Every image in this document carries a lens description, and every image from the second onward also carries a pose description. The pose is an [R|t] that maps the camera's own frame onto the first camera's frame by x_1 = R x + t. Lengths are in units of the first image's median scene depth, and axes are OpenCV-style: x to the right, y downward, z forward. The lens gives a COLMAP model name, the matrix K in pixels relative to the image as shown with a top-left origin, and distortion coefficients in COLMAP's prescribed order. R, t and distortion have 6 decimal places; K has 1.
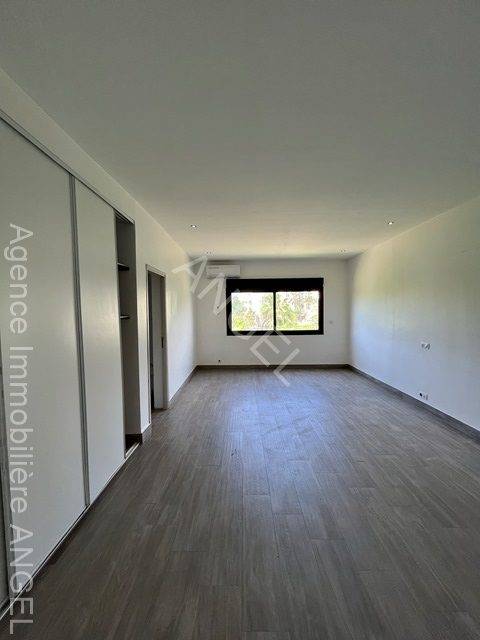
lens RADIAL K [[258.1, 0, 240.0], [0, 258.1, 320.0], [0, 0, 1]] dist [-0.000108, 0.000001]
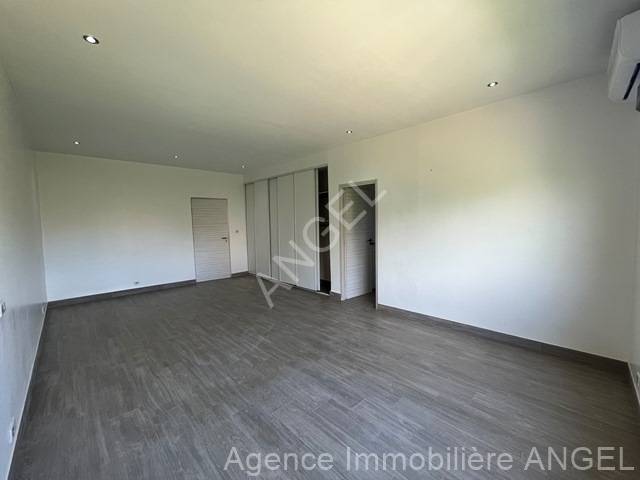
lens RADIAL K [[258.1, 0, 320.0], [0, 258.1, 240.0], [0, 0, 1]] dist [-0.000108, 0.000001]
pose [[-0.705727, 0.082281, -0.703689, 0.739012], [-0.001040, 0.993112, 0.117166, -0.069936], [0.708483, 0.083419, -0.700781, 1.902142]]
